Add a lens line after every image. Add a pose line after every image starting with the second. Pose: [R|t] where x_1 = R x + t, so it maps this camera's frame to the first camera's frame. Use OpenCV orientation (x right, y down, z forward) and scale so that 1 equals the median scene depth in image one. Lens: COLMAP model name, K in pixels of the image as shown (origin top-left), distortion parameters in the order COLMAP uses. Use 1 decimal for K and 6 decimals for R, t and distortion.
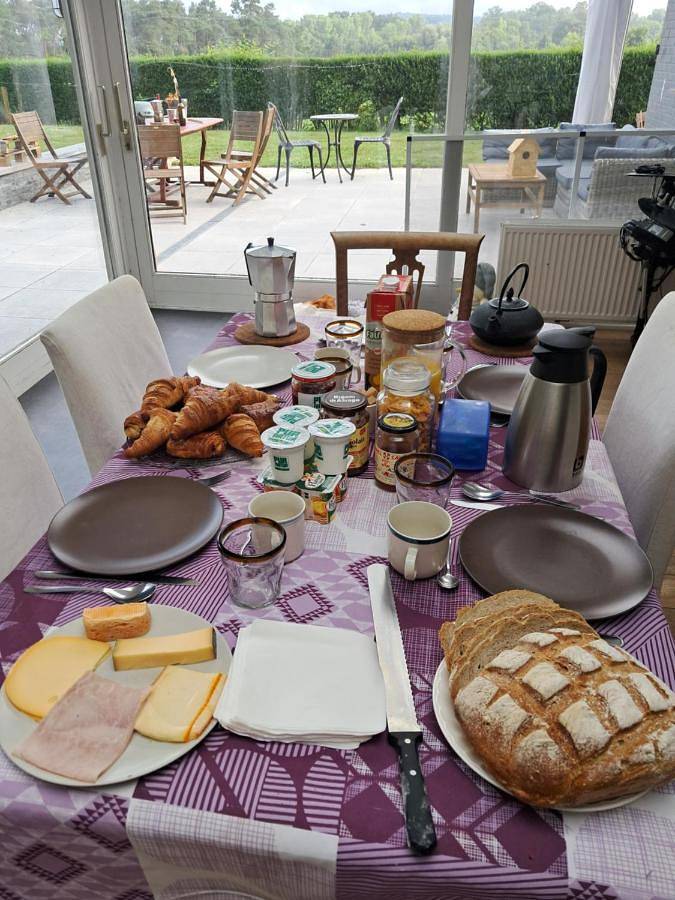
lens RADIAL K [[711.4, 0, 337.5], [0, 711.4, 450.0], [0, 0, 1]] dist [-0.000280, 0.001930]
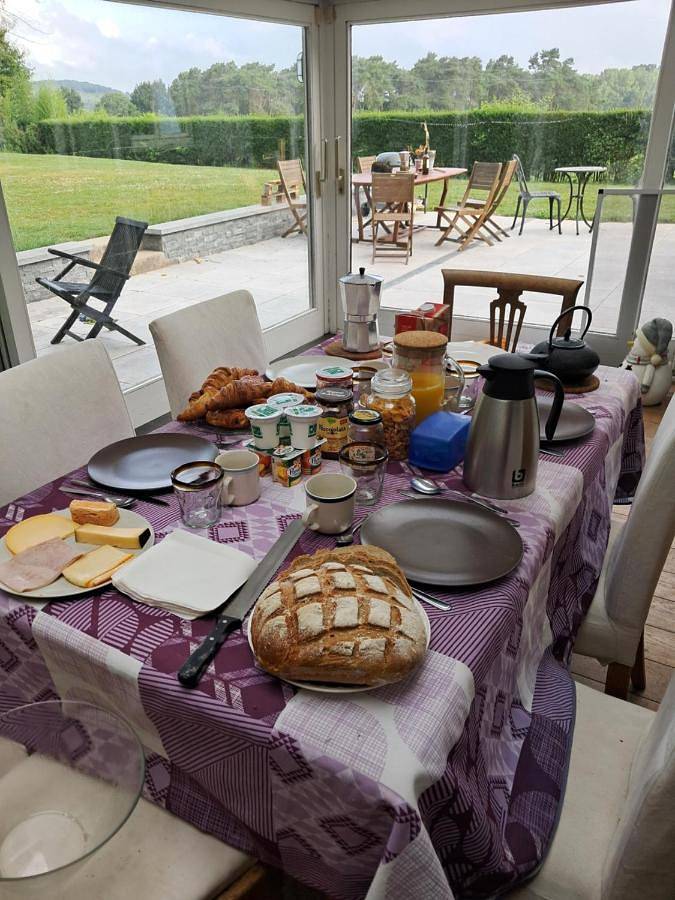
lens RADIAL K [[724.6, 0, 337.5], [0, 724.6, 450.0], [0, 0, 1]] dist [0.018504, -0.056427]
pose [[0.932324, 0.145990, -0.330845, 0.146004], [-0.167654, 0.985123, -0.037751, 0.022854], [0.320411, 0.090664, 0.942930, -0.049786]]
